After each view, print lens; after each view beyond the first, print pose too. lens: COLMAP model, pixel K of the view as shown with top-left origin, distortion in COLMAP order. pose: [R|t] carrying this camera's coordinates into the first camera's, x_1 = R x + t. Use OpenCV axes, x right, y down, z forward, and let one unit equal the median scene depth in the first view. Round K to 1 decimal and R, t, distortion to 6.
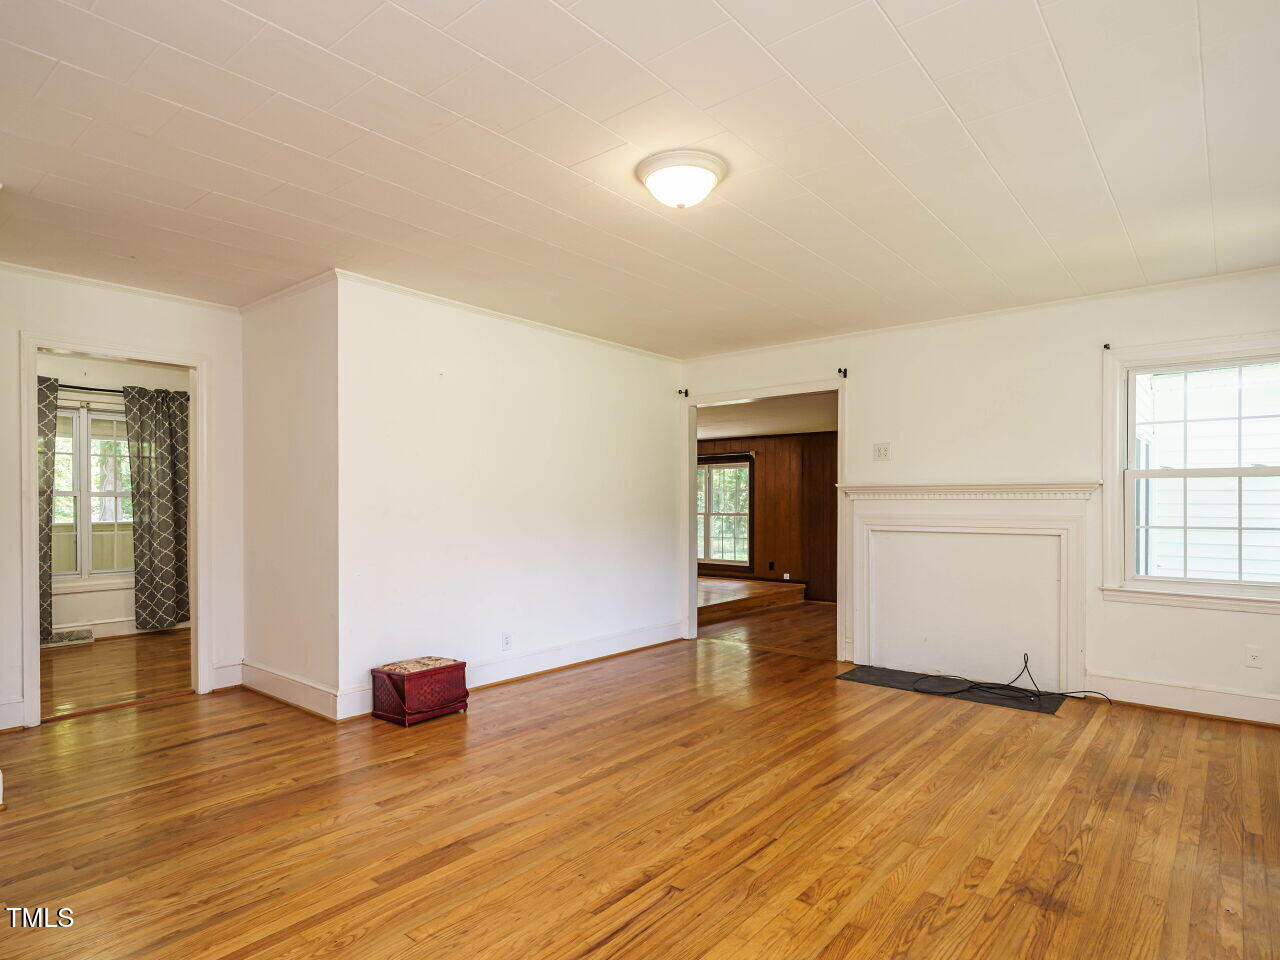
lens RADIAL K [[721.0, 0, 638.8], [0, 721.0, 510.1], [0, 0, 1]] dist [0.001225, -0.000240]
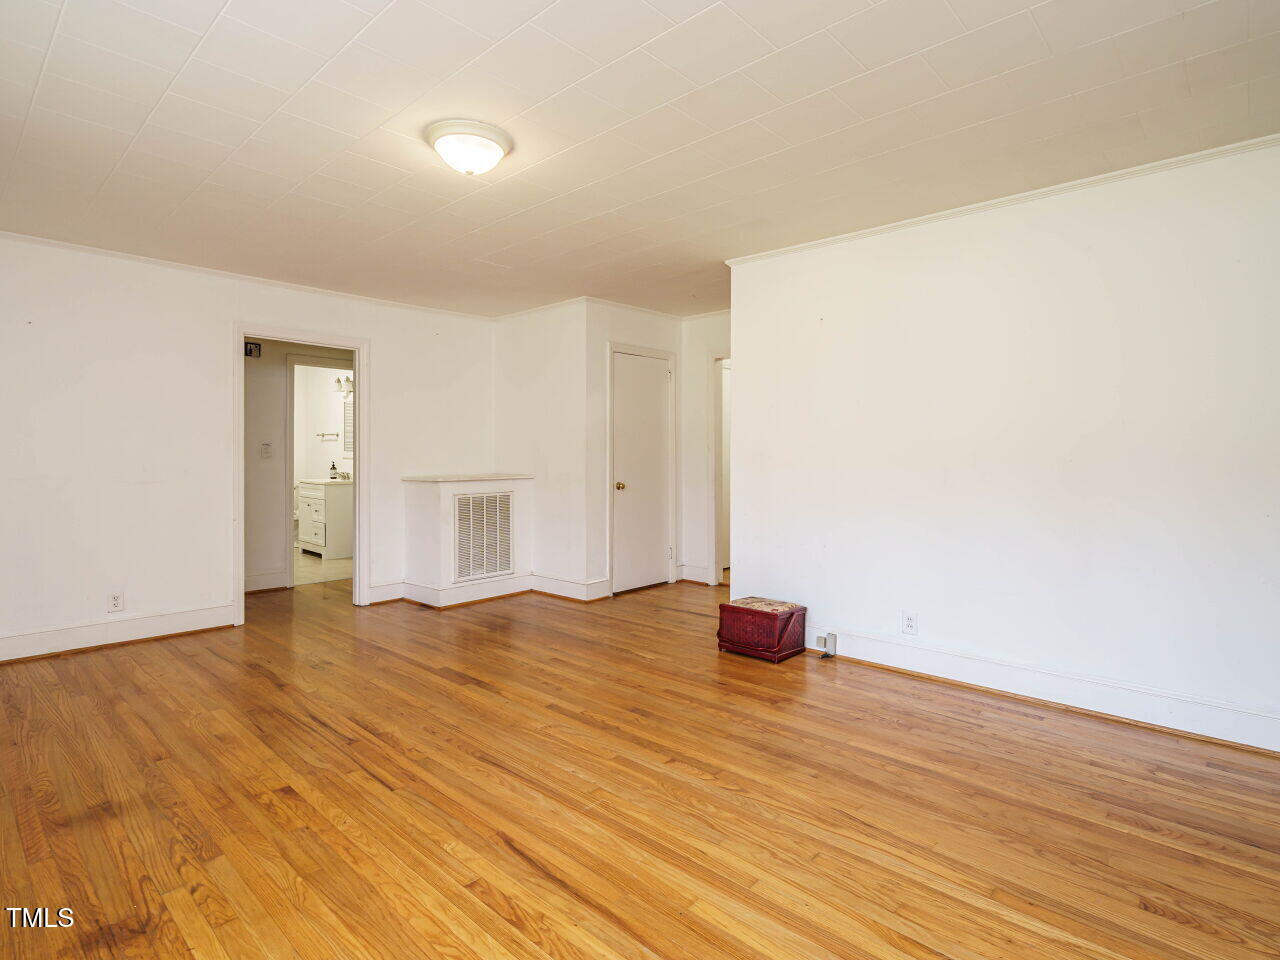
lens RADIAL K [[667.0, 0, 636.1], [0, 667.0, 456.7], [0, 0, 1]] dist [-0.003421, -0.000038]
pose [[-0.056051, 0.006250, -0.998408, 1.055136], [-0.010068, 0.999926, 0.006824, -0.011007], [0.998377, 0.010434, -0.055984, 1.346206]]
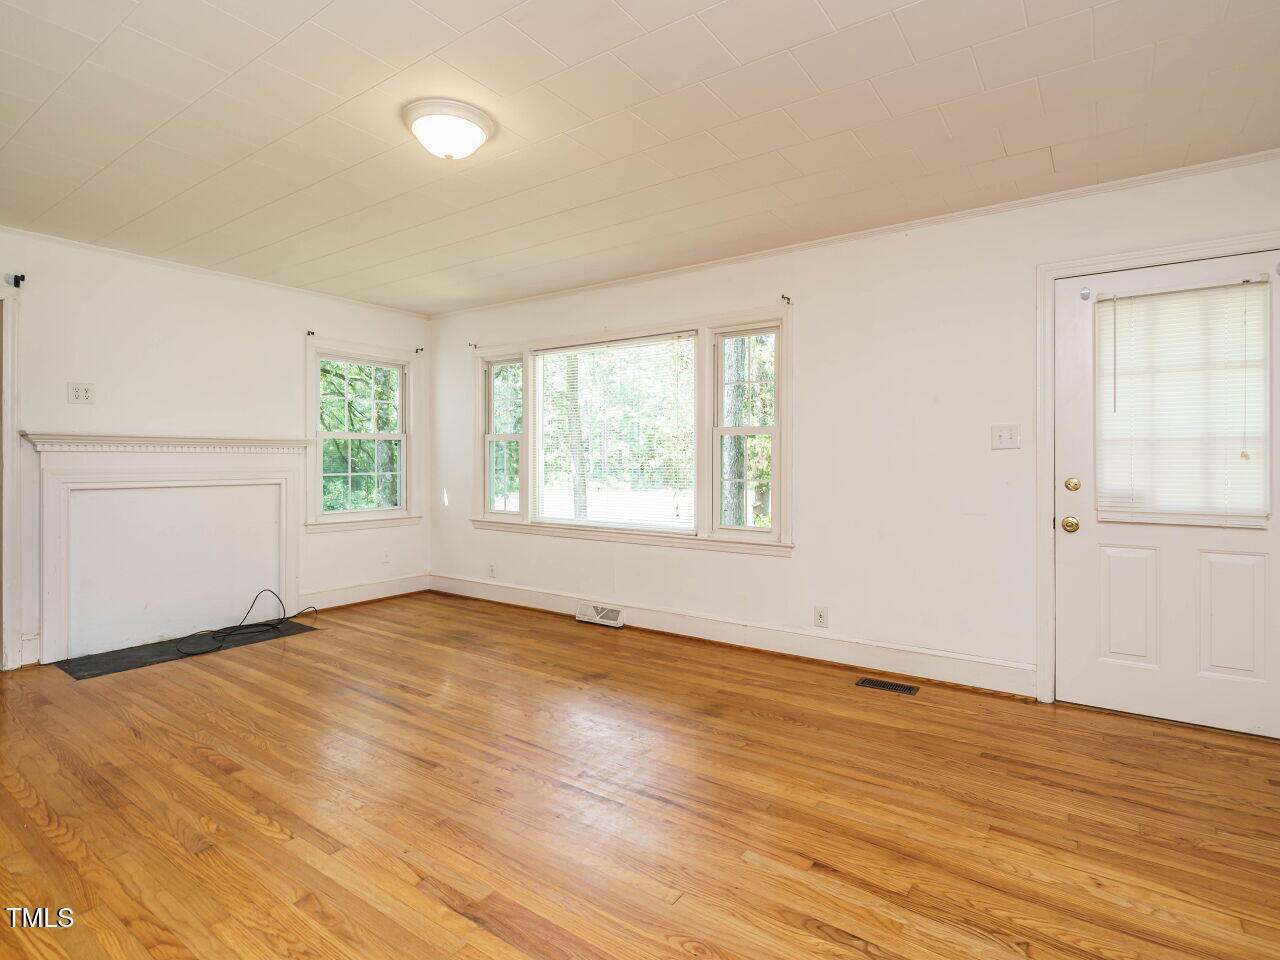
lens RADIAL K [[667.0, 0, 636.1], [0, 667.0, 456.7], [0, 0, 1]] dist [-0.003421, -0.000038]
pose [[-0.076513, 0.004418, 0.997059, -0.911313], [0.009158, 0.999951, -0.003728, -0.000095], [-0.997026, 0.008846, -0.076550, 0.843251]]
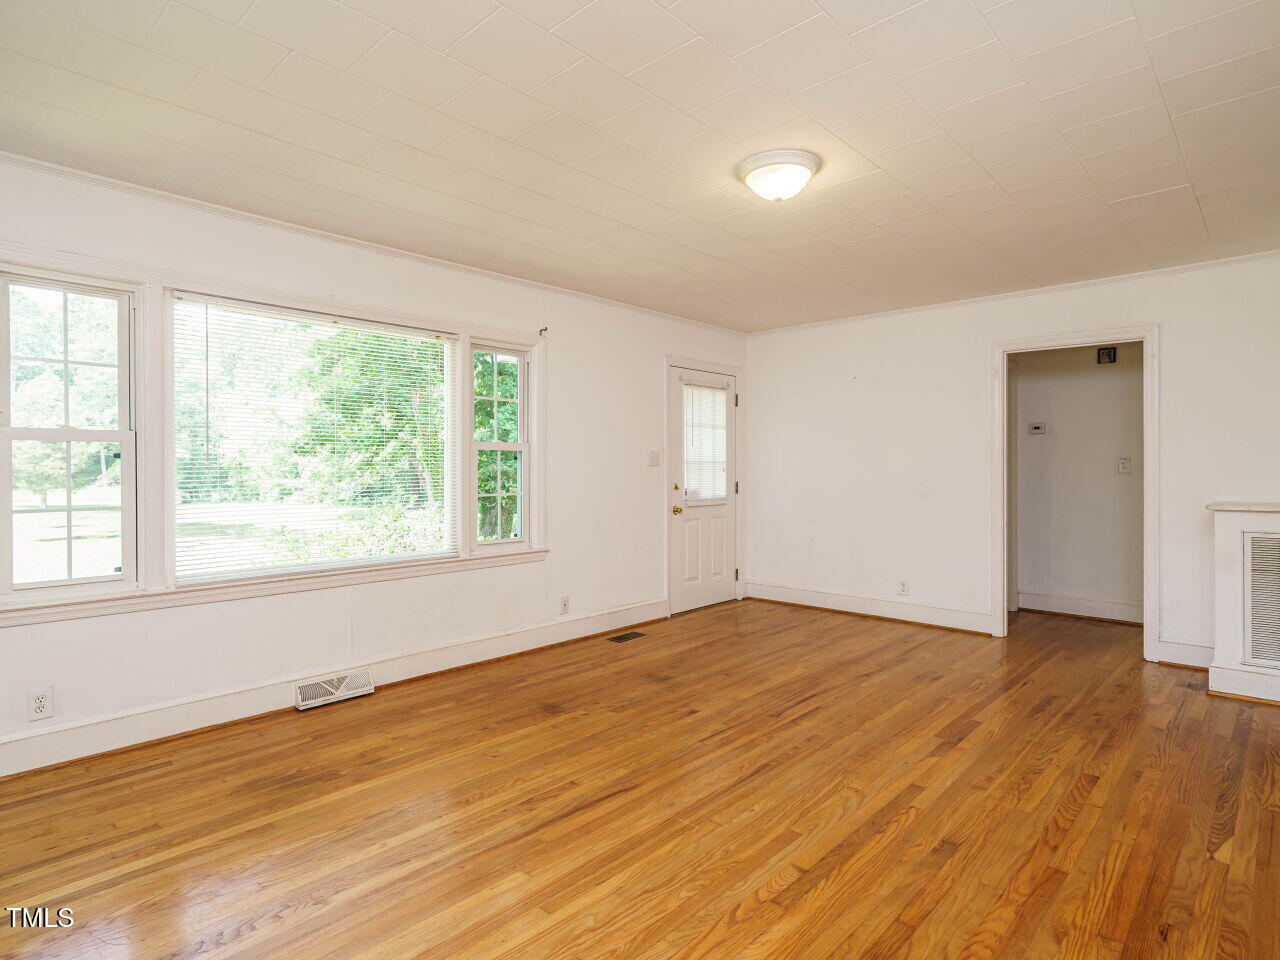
lens RADIAL K [[694.6, 0, 648.7], [0, 694.6, 472.9], [0, 0, 1]] dist [0.000513, 0.000046]
pose [[-0.998909, 0.004774, 0.046464, 0.214552], [0.005505, 0.999863, 0.015608, -0.024375], [-0.046383, 0.015846, -0.998798, 2.138287]]
